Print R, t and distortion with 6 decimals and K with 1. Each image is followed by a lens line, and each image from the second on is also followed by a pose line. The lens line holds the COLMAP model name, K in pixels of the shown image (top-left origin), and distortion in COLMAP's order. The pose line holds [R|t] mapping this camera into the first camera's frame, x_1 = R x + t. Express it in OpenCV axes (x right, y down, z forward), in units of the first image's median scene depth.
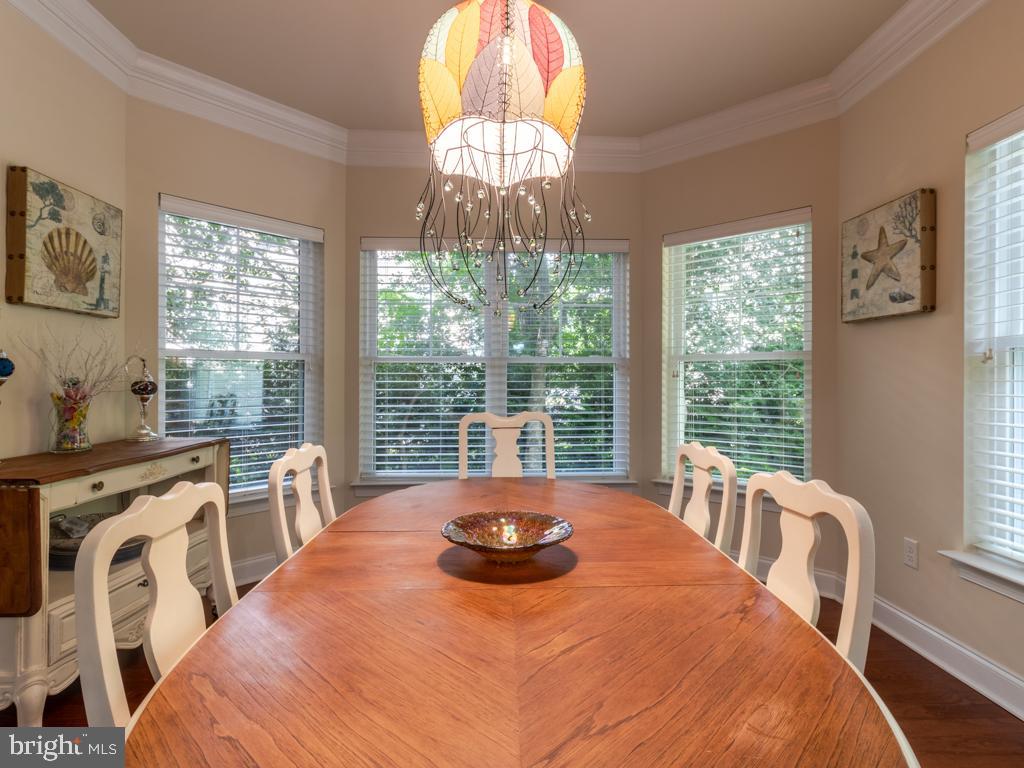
lens RADIAL K [[522.4, 0, 514.7], [0, 522.4, 375.0], [0, 0, 1]] dist [-0.001329, -0.000088]
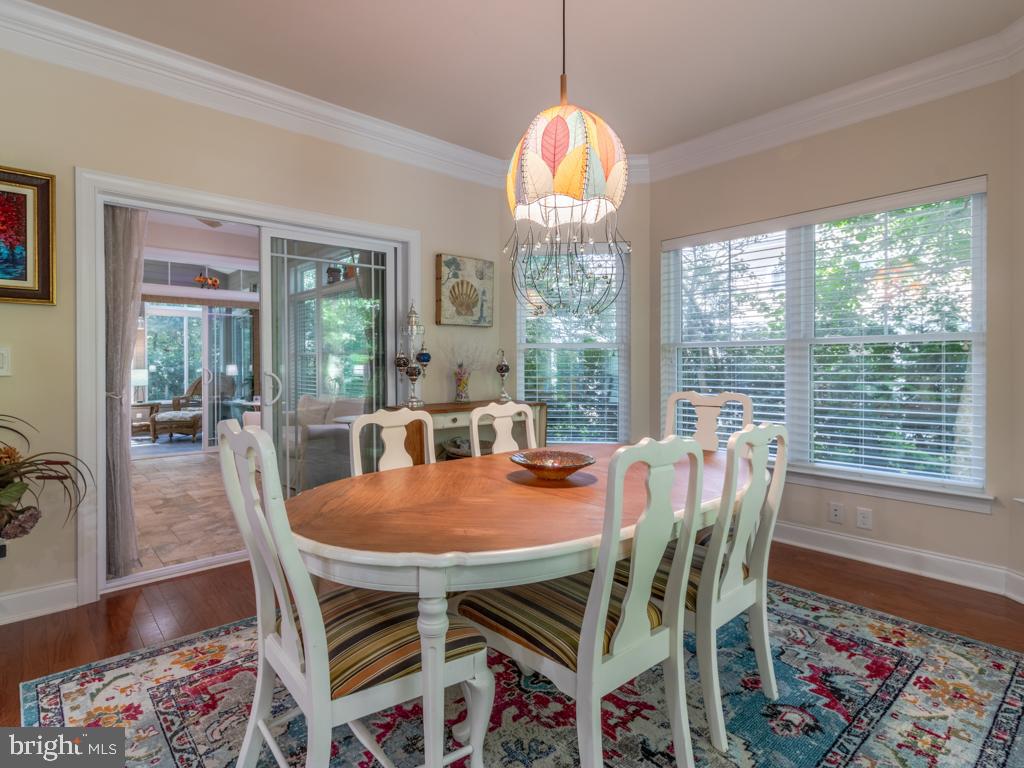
lens RADIAL K [[532.3, 0, 484.8], [0, 532.3, 365.7], [0, 0, 1]] dist [0.001374, 0.002643]
pose [[0.606144, 0.000425, -0.795355, 0.648654], [0.010017, 0.999916, 0.008168, 0.001753], [0.795292, -0.012918, 0.606089, -0.064350]]
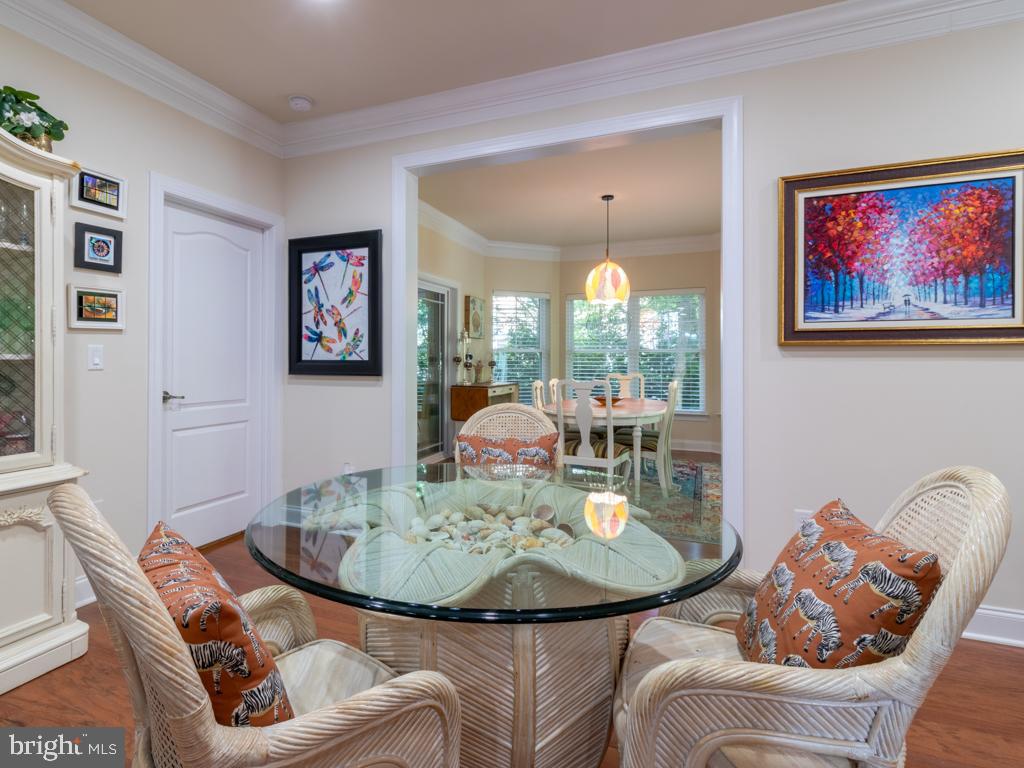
lens RADIAL K [[532.3, 0, 470.4], [0, 532.3, 364.0], [0, 0, 1]] dist [0.001374, 0.002643]
pose [[0.904072, 0.002965, -0.427370, 0.451620], [0.001554, 0.999947, 0.010225, -0.002392], [0.427378, -0.009909, 0.904019, -1.824275]]
